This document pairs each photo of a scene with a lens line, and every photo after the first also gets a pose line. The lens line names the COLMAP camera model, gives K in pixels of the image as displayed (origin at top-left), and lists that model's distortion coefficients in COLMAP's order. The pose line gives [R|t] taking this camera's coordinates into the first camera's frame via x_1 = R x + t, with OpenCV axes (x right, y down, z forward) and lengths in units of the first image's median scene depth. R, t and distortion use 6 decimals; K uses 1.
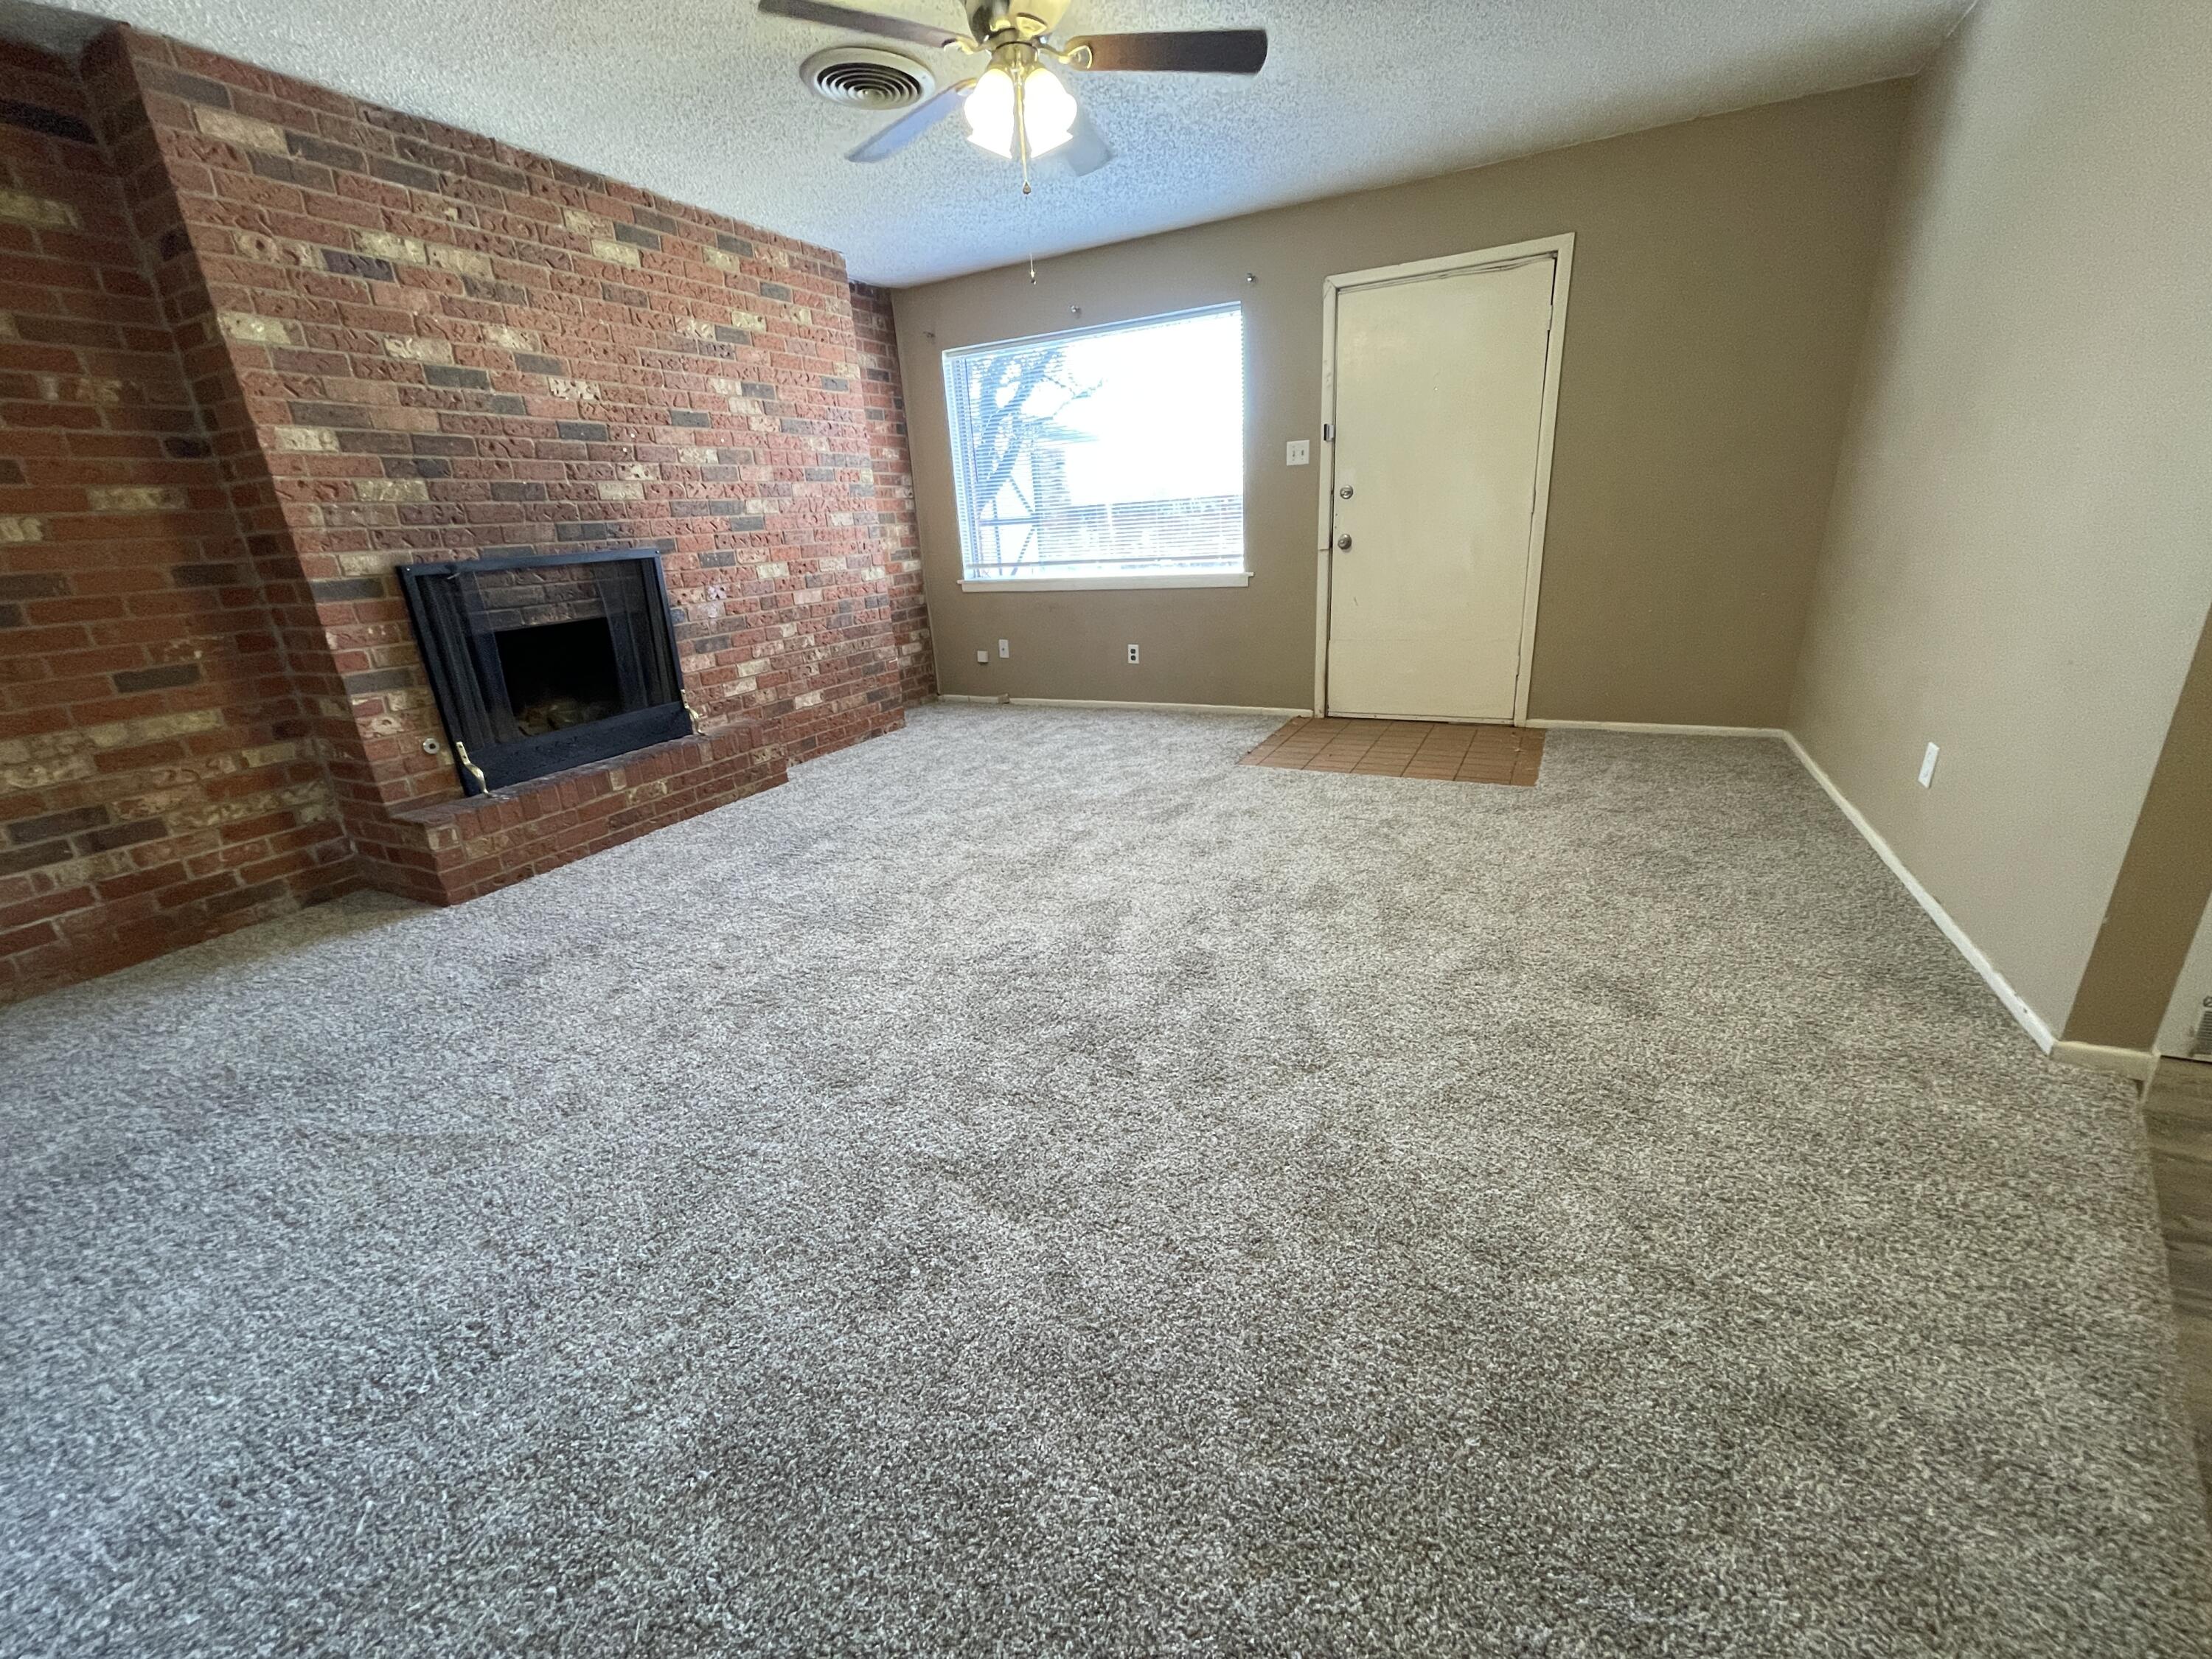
lens RADIAL K [[886.3, 0, 1099.9], [0, 886.3, 822.0], [0, 0, 1]] dist [-0.000239, -0.000212]
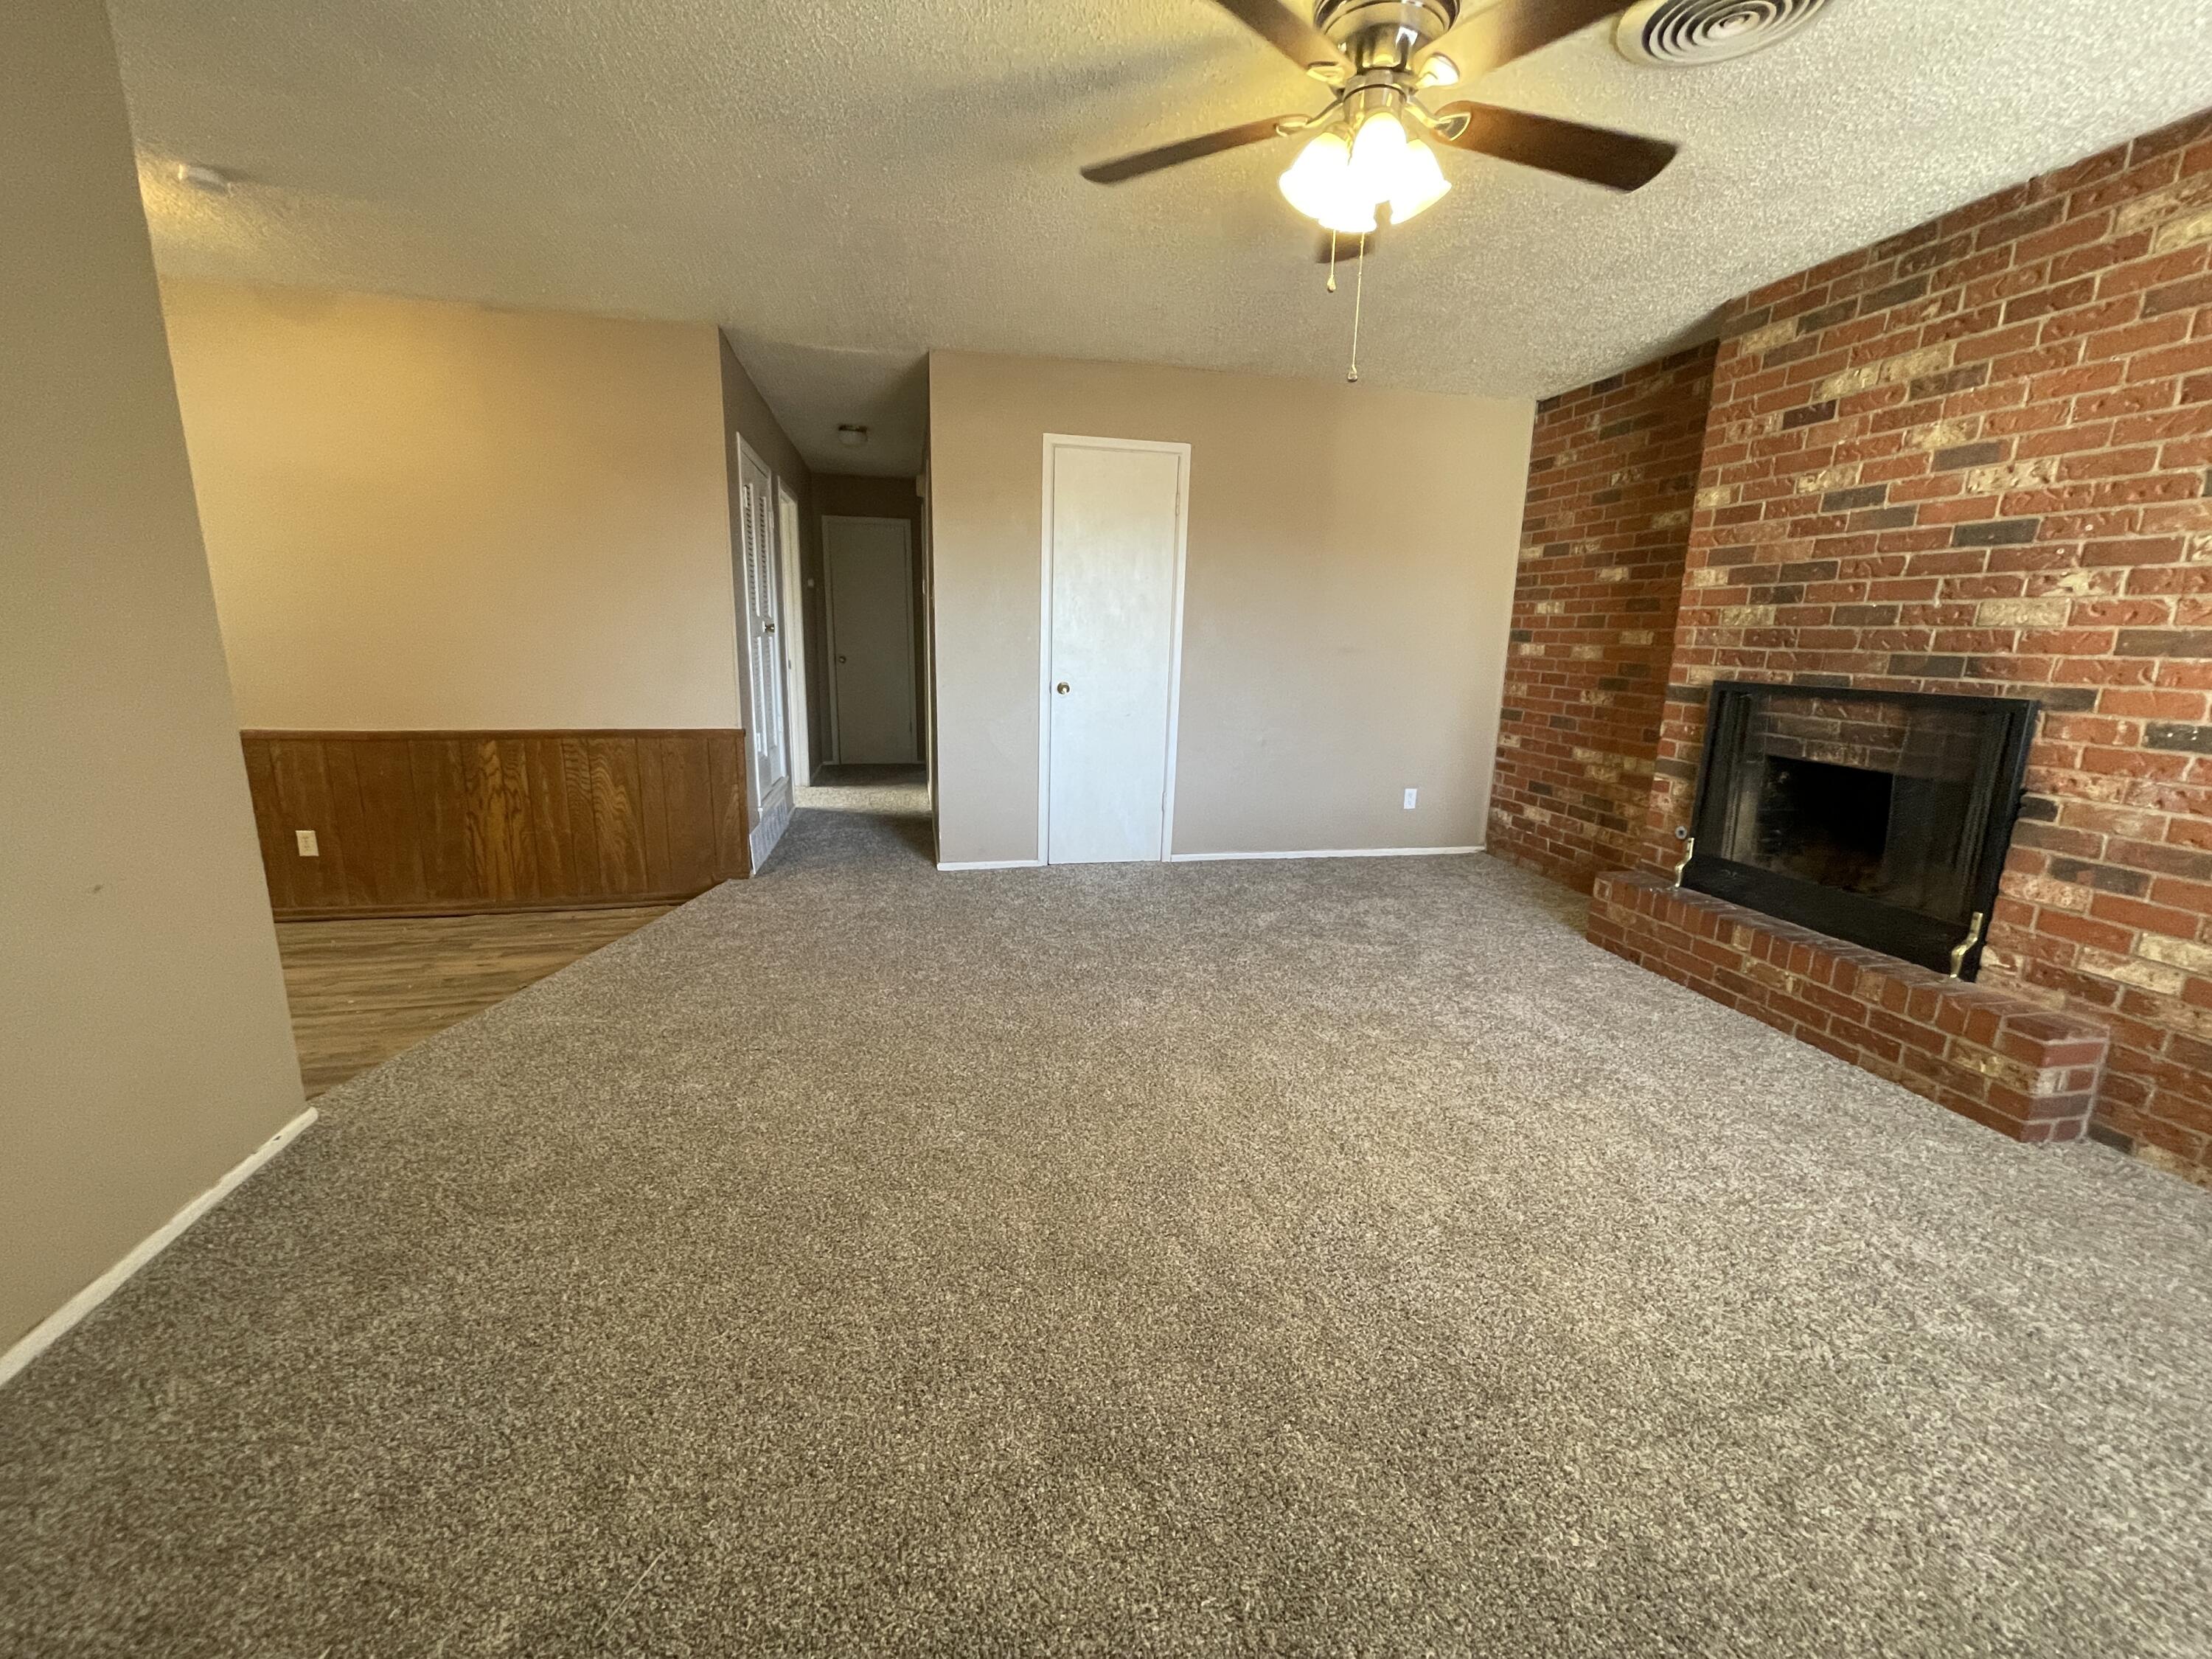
lens RADIAL K [[886.3, 0, 1099.9], [0, 886.3, 822.0], [0, 0, 1]] dist [-0.000239, -0.000212]
pose [[-0.784609, 0.163992, -0.597909, 0.464350], [-0.183756, 0.859542, 0.476887, -0.459163], [0.592134, 0.484039, -0.644270, 1.172253]]
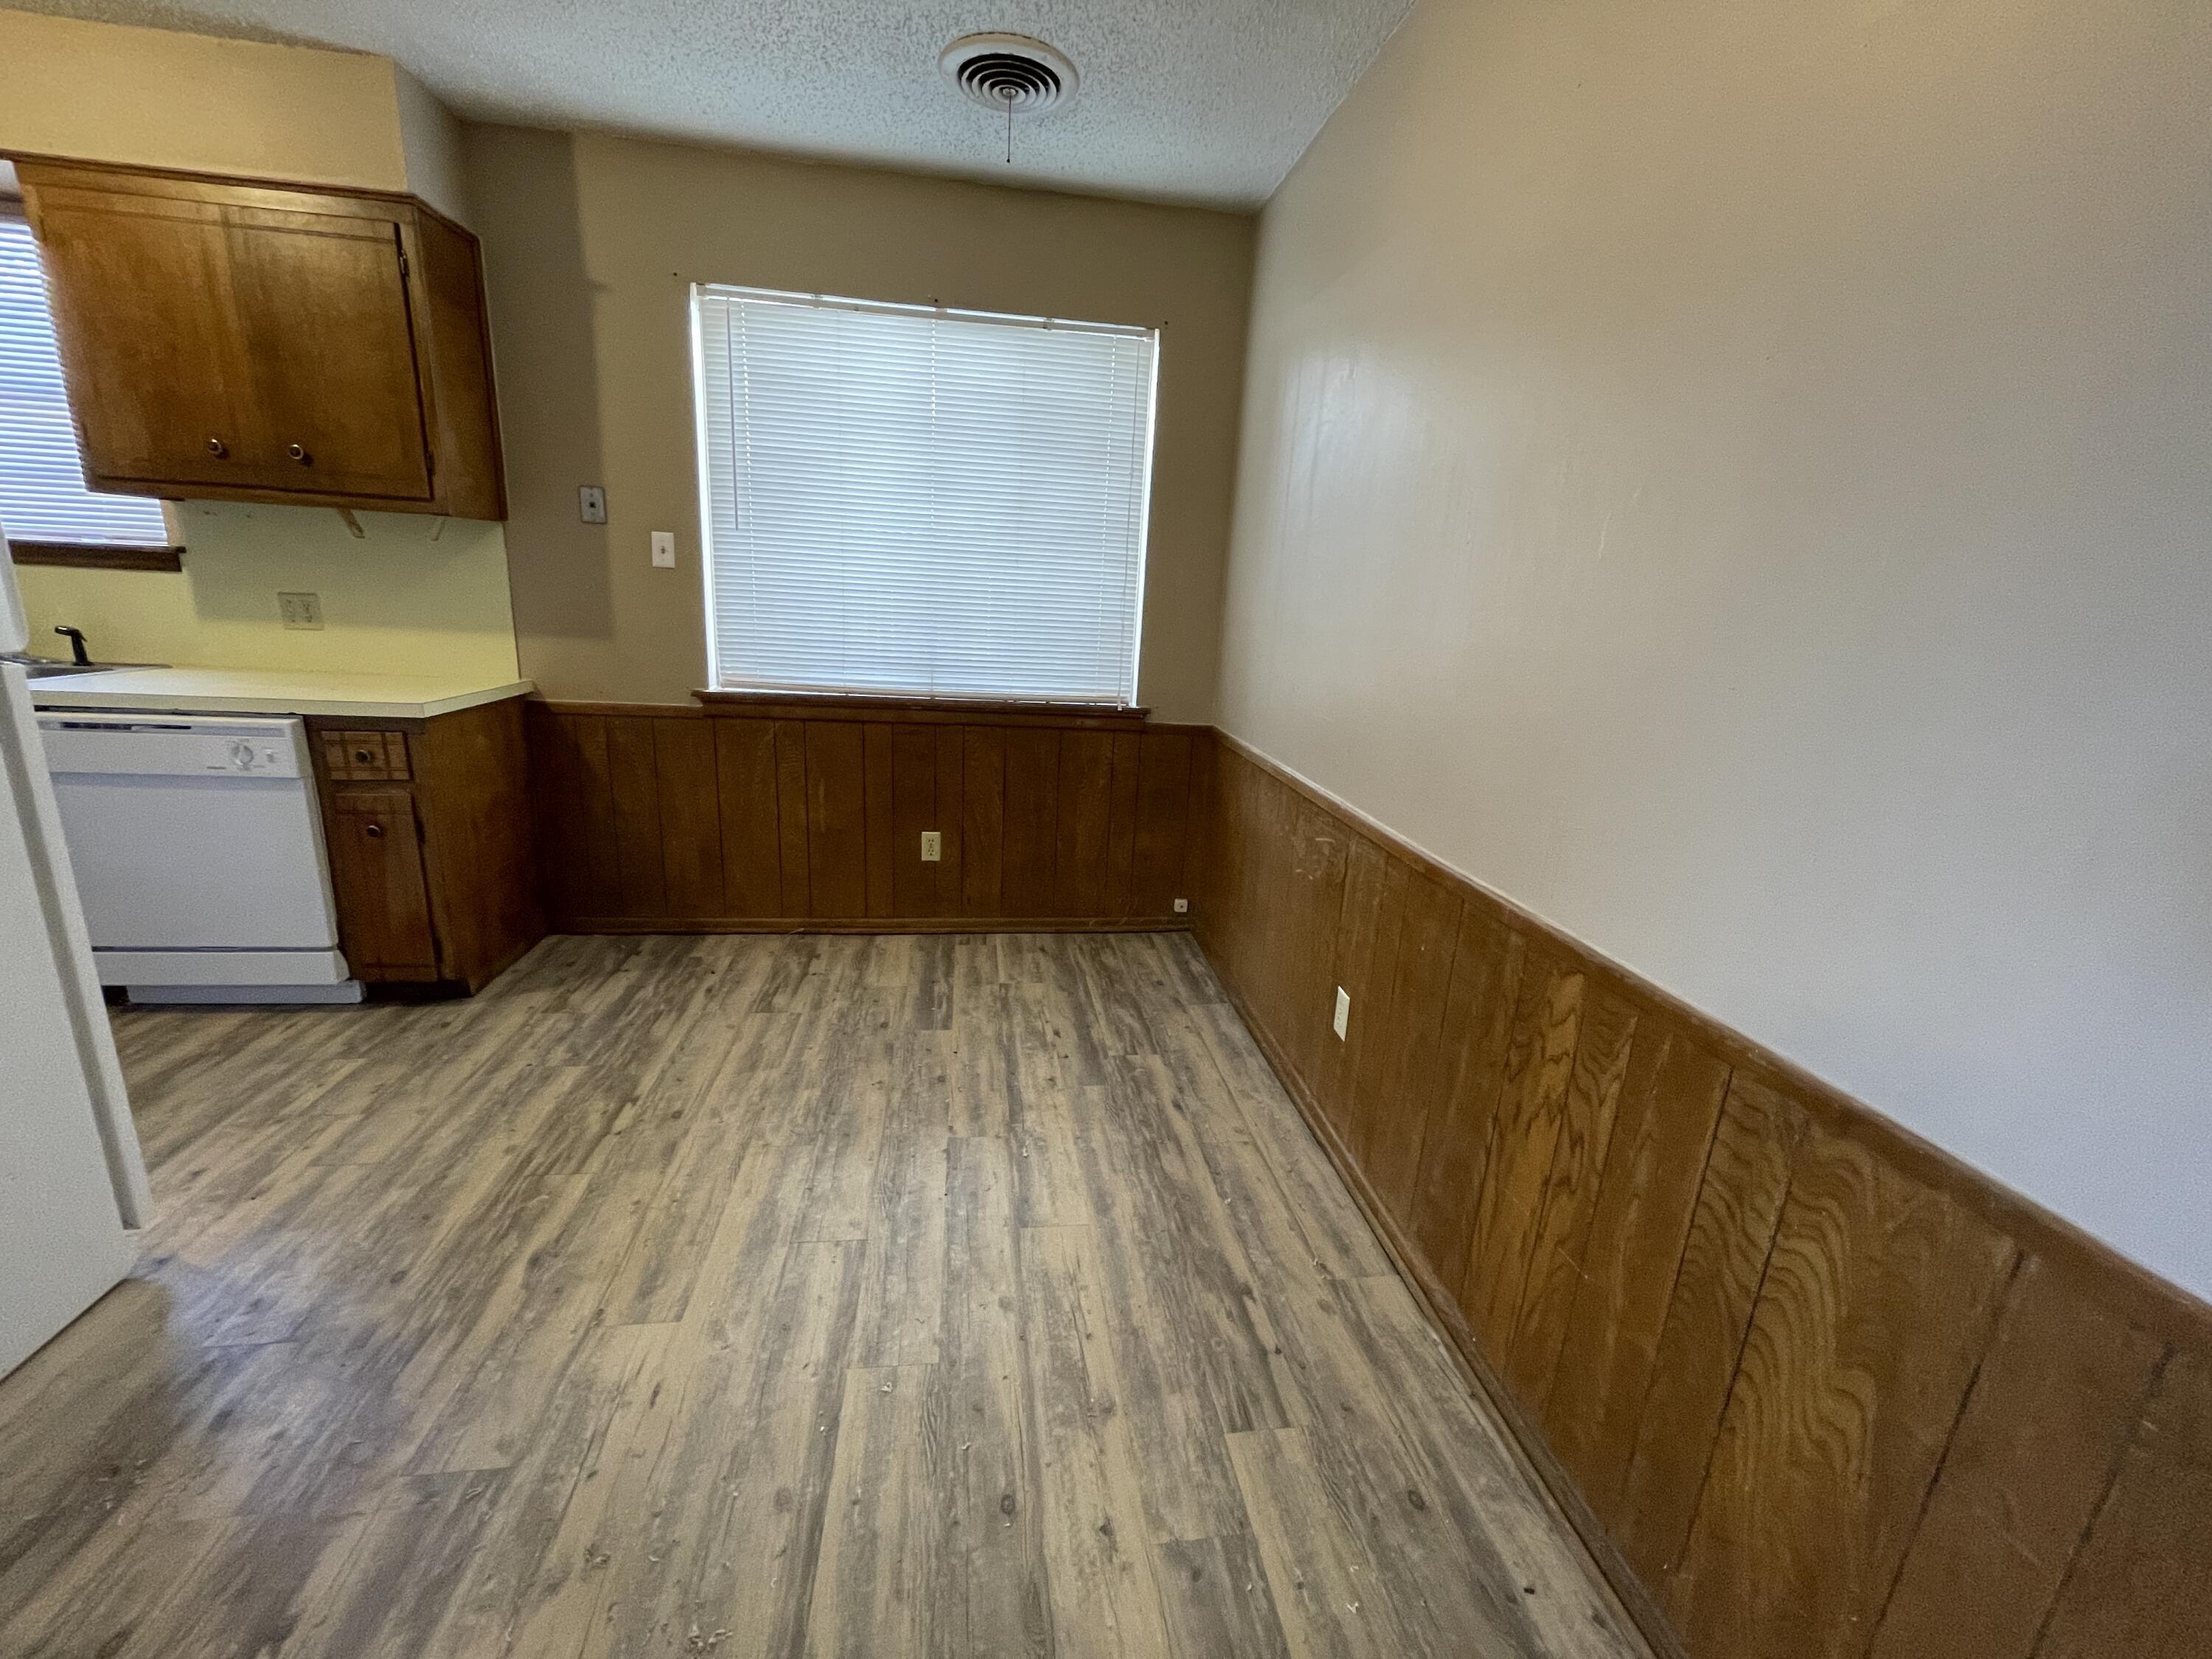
lens RADIAL K [[886.3, 0, 1099.9], [0, 886.3, 822.0], [0, 0, 1]] dist [-0.000239, -0.000212]
pose [[-0.560569, -0.183014, 0.807631, 0.253560], [0.245372, 0.894769, 0.373070, -0.190857], [-0.790920, 0.407302, -0.456673, 0.439546]]
